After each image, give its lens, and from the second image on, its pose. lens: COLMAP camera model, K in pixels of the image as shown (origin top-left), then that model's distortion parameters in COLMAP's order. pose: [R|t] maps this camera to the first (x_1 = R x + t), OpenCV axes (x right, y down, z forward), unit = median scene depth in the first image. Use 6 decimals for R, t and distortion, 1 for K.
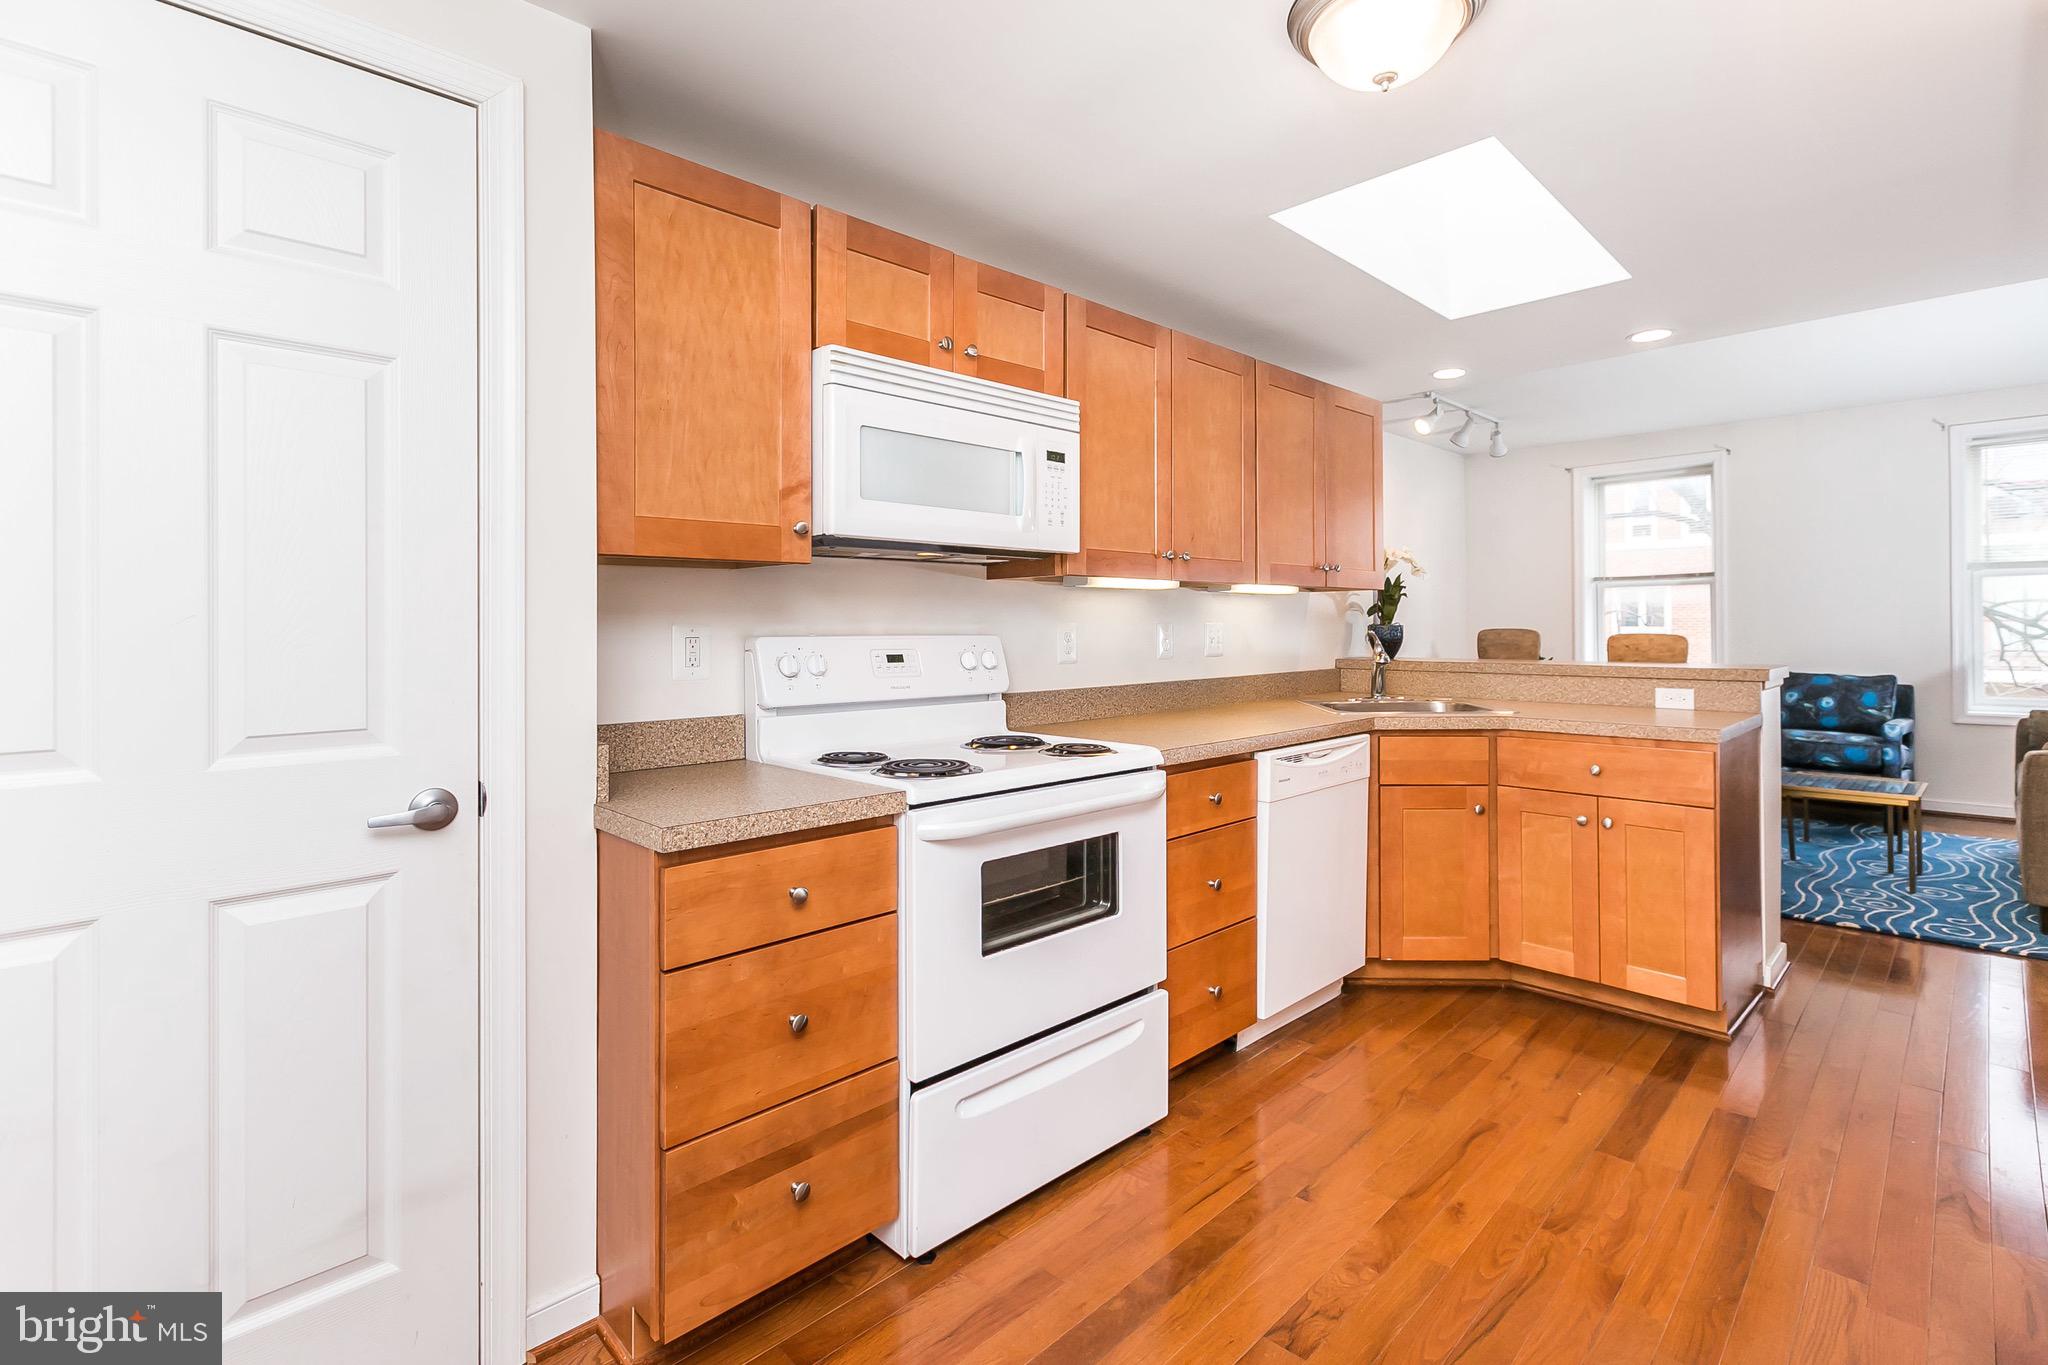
lens RADIAL K [[964.2, 0, 1041.5], [0, 964.2, 617.8], [0, 0, 1]] dist [0.002395, -0.000722]
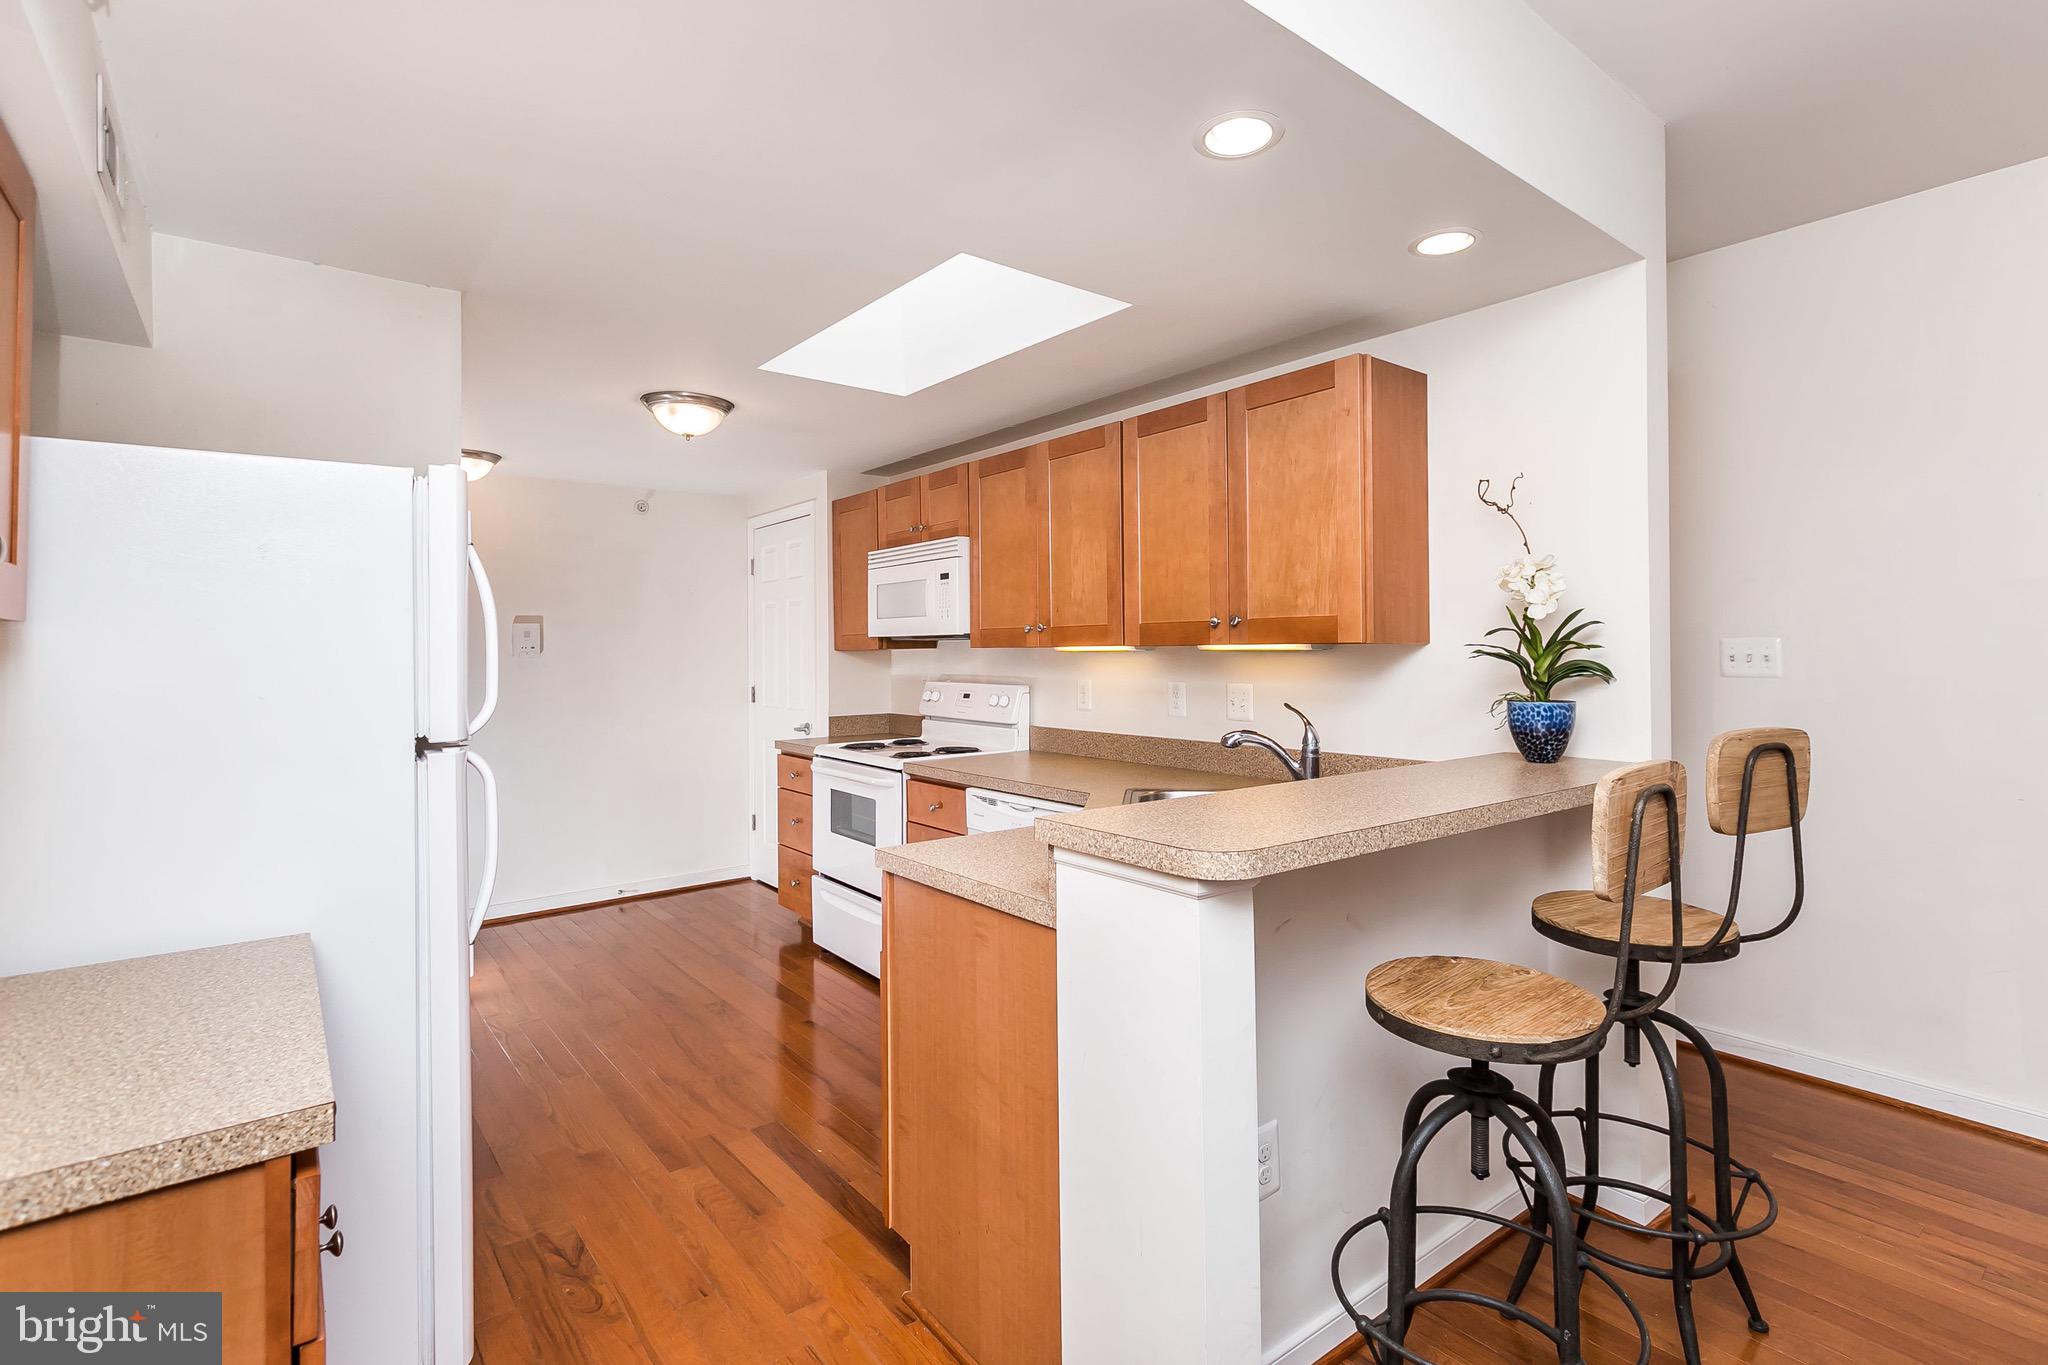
lens RADIAL K [[953.5, 0, 1031.1], [0, 953.5, 631.1], [0, 0, 1]] dist [0.002115, 0.000641]
pose [[-0.119320, -0.015211, -0.992739, 1.663289], [0.017065, 0.999704, -0.017369, -0.047258], [0.992709, -0.019014, -0.119025, 1.402779]]
